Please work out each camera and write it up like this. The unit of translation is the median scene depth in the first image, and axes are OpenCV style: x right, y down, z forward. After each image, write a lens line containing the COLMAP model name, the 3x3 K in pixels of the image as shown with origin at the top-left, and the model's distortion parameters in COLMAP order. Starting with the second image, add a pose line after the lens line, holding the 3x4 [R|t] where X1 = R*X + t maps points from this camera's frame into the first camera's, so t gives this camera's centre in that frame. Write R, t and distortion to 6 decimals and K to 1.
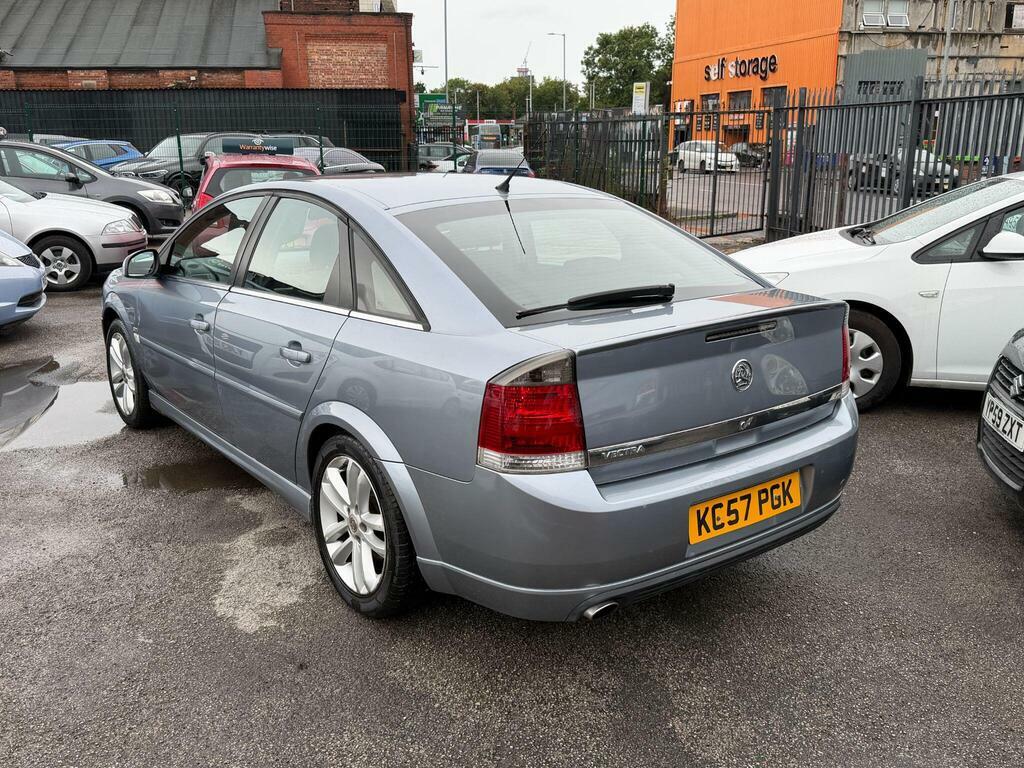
lens RADIAL K [[915.2, 0, 512.0], [0, 915.2, 384.0], [0, 0, 1]] dist [0.058473, -0.076554]
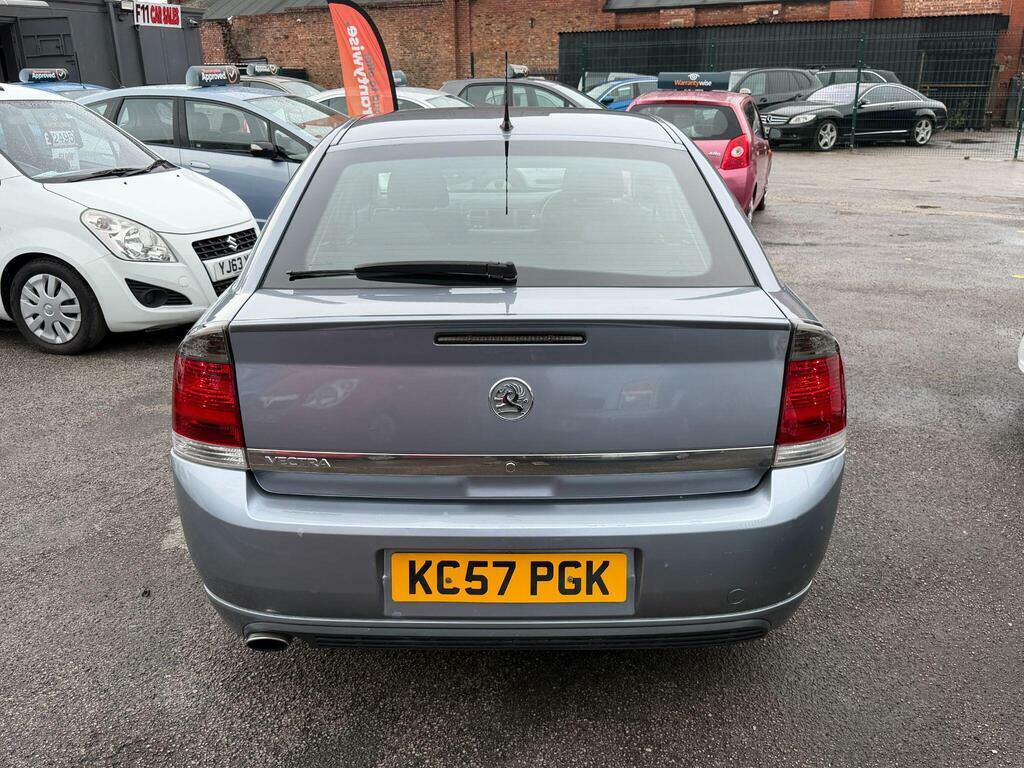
lens RADIAL K [[915.2, 0, 512.0], [0, 915.2, 384.0], [0, 0, 1]] dist [0.058473, -0.076554]
pose [[0.801903, 0.189030, -0.566761, 0.628785], [-0.153455, 0.981970, 0.110392, -0.095962], [0.577410, -0.001551, 0.816453, 0.401511]]
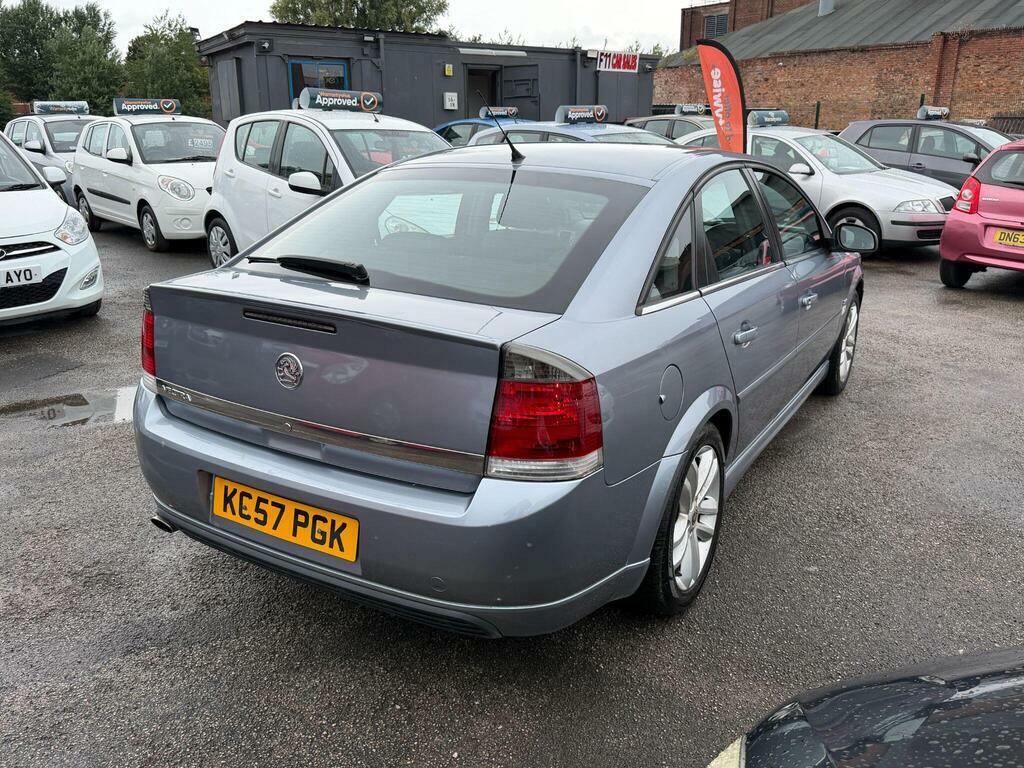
lens RADIAL K [[870.6, 0, 512.0], [0, 870.6, 384.0], [0, 0, 1]] dist [0.038998, -0.067537]
pose [[0.385130, 0.280525, -0.879193, 1.026090], [-0.253533, 0.948186, 0.191479, -0.202253], [0.887353, 0.149160, 0.436297, 0.796101]]
